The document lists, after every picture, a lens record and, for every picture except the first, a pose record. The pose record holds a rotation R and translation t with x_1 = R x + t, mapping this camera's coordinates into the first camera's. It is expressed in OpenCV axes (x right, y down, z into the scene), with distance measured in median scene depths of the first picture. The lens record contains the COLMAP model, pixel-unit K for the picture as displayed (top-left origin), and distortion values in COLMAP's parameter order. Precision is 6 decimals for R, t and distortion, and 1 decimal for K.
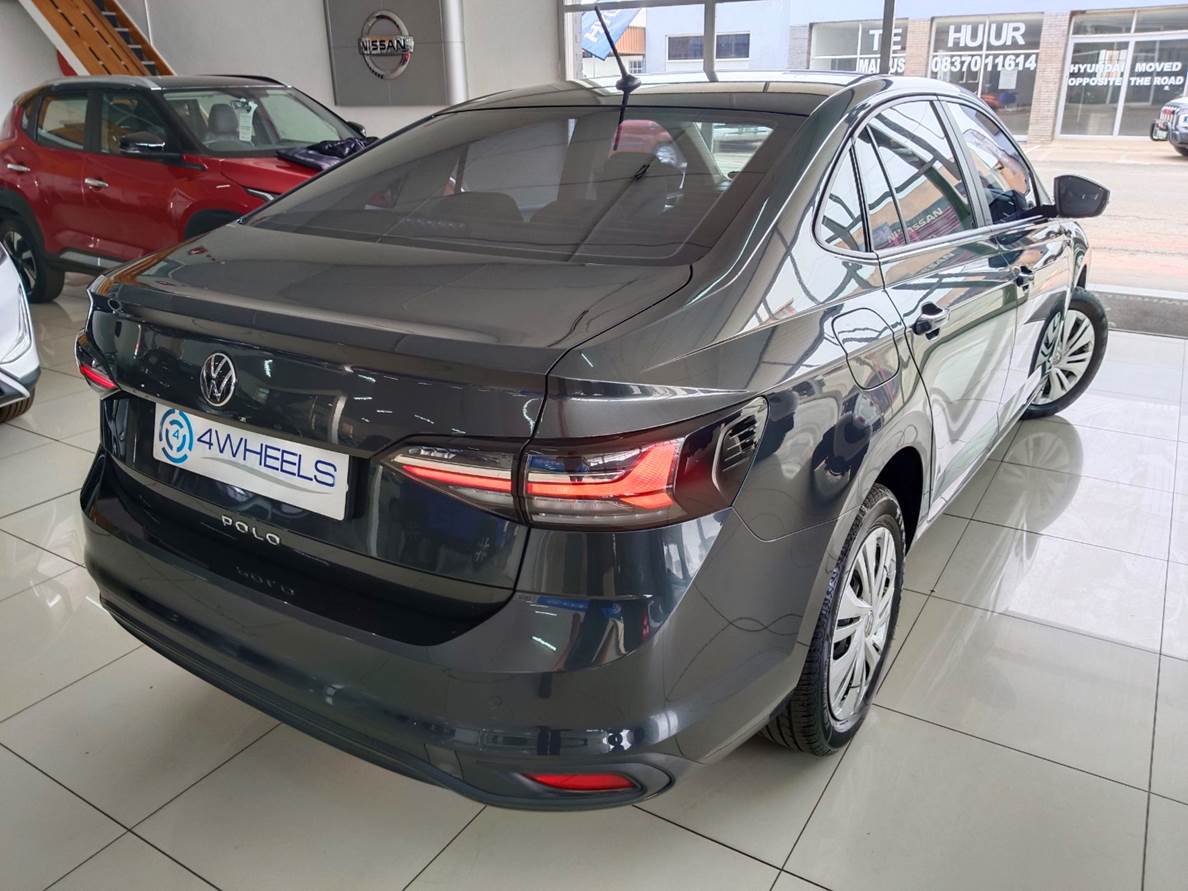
lens RADIAL K [[935.4, 0, 594.0], [0, 935.4, 445.5], [0, 0, 1]] dist [-0.010522, -0.007035]
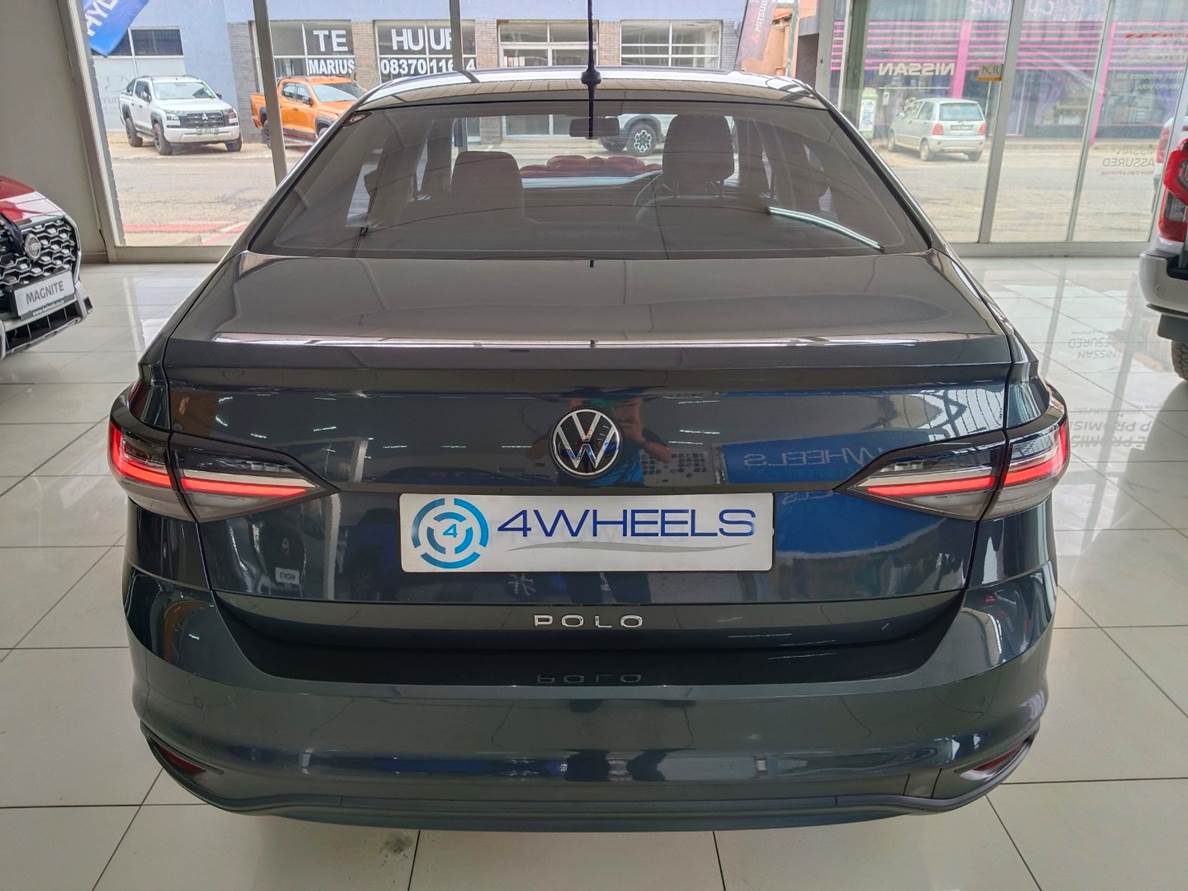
lens RADIAL K [[902.2, 0, 594.0], [0, 902.2, 445.5], [0, 0, 1]] dist [0.075355, -0.101619]
pose [[0.832340, -0.195174, 0.518766, -0.714060], [0.192327, 0.979499, 0.059933, -0.101202], [-0.519828, 0.049888, 0.852813, 0.305494]]
